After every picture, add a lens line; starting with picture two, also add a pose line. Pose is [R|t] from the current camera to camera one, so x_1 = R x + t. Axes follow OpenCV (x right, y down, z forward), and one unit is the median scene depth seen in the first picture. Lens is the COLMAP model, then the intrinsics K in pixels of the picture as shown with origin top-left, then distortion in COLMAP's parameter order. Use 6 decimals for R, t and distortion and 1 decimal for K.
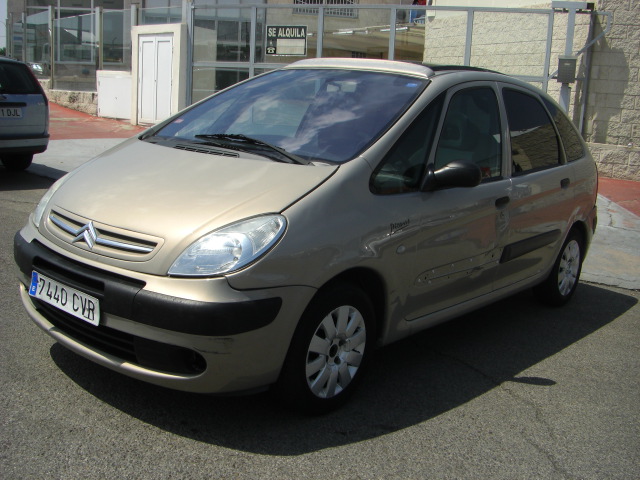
lens RADIAL K [[719.9, 0, 315.4], [0, 719.9, 242.6], [0, 0, 1]] dist [-0.144062, 0.000000]
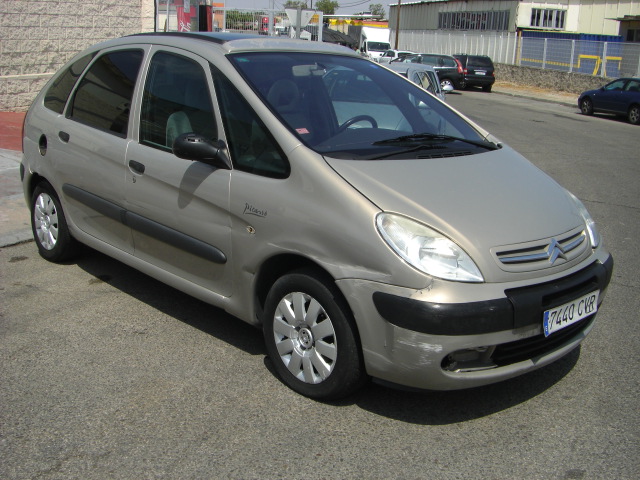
lens RADIAL K [[719.9, 0, 318.5], [0, 719.9, 242.4], [0, 0, 1]] dist [-0.144062, 0.000000]
pose [[0.116099, -0.317389, 0.941162, -1.344832], [0.163894, 0.940702, 0.297016, -0.391772], [-0.979622, 0.119768, 0.161233, 1.173212]]
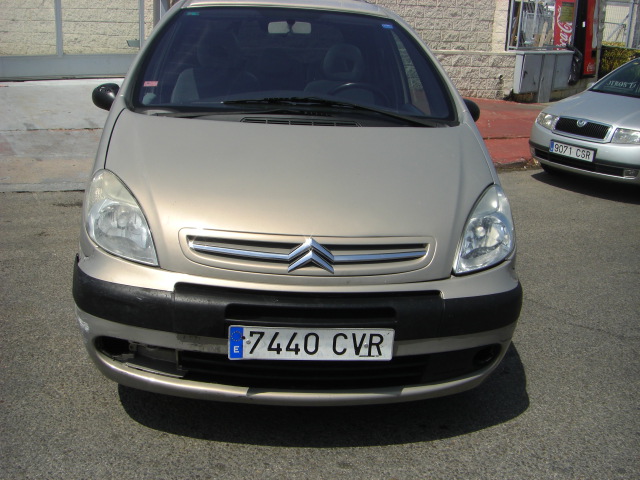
lens RADIAL K [[719.9, 0, 317.0], [0, 719.9, 236.9], [0, 0, 1]] dist [-0.144062, 0.000000]
pose [[0.701349, -0.239775, 0.671281, -0.831904], [0.142219, 0.969863, 0.197837, -0.183648], [-0.698487, -0.043283, 0.714313, 0.443917]]
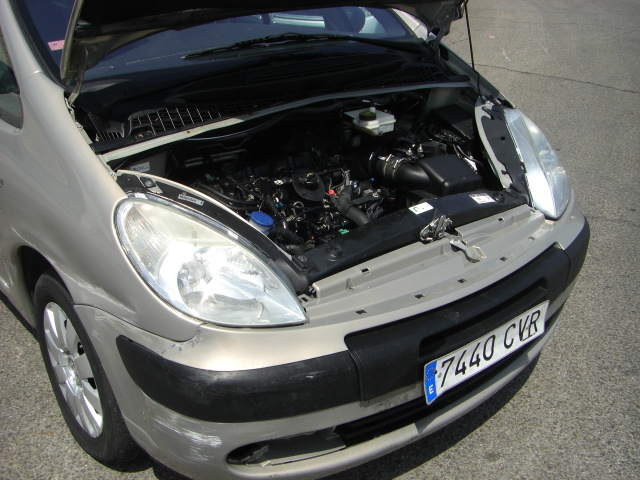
lens RADIAL K [[719.9, 0, 320.0], [0, 719.9, 238.7], [0, 0, 1]] dist [-0.144062, 0.000000]
pose [[0.175768, -0.479820, 0.859581, -0.871726], [0.191230, 0.873183, 0.448310, -0.317954], [-0.965680, 0.085579, 0.245233, 0.969218]]
